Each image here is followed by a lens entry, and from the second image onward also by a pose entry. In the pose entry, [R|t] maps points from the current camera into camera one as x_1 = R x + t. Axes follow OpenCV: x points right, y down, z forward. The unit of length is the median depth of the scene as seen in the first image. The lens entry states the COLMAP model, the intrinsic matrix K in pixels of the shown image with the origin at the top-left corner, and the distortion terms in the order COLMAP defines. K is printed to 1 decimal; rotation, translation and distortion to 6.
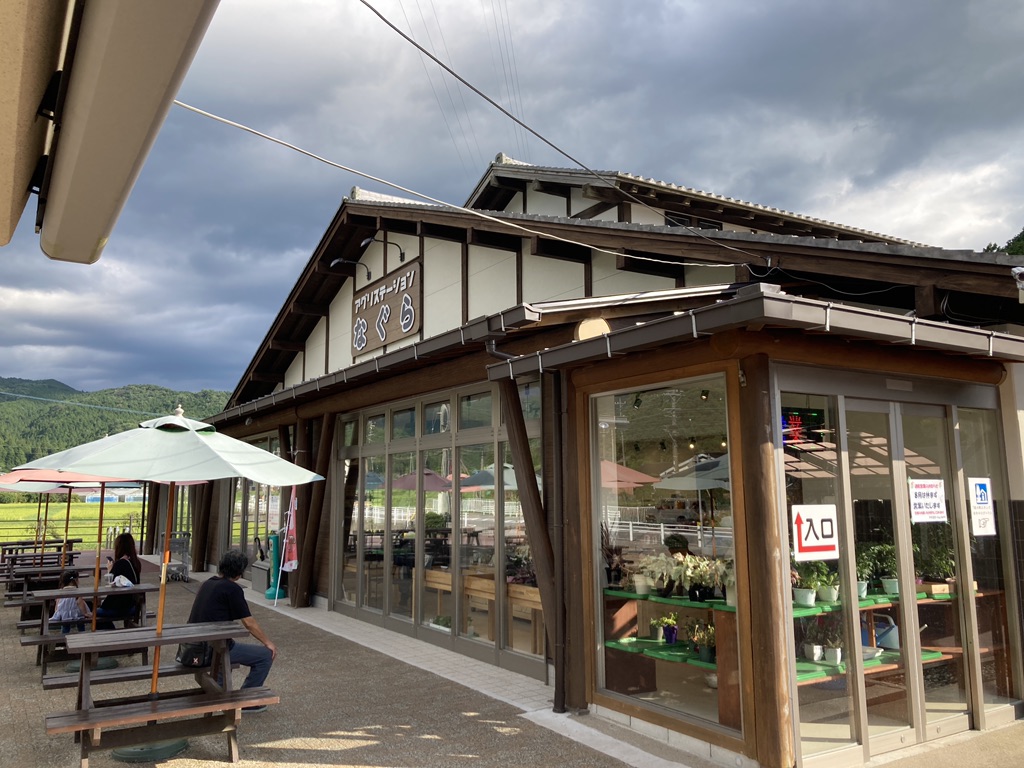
lens RADIAL K [[830.0, 0, 493.4], [0, 830.0, 376.1], [0, 0, 1]] dist [0.015824, 0.006684]
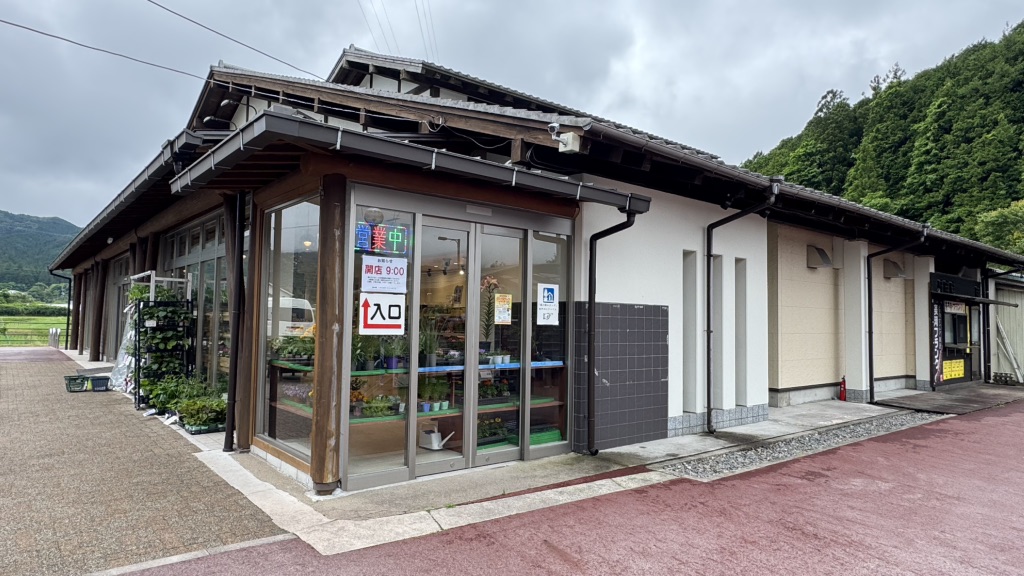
lens RADIAL K [[622.1, 0, 506.2], [0, 622.1, 290.3], [0, 0, 1]] dist [-0.009540, 0.003652]
pose [[0.989647, 0.030923, 0.140153, 0.370278], [-0.043593, 0.995144, 0.088254, 0.045200], [-0.136744, -0.093450, 0.986189, 0.000497]]
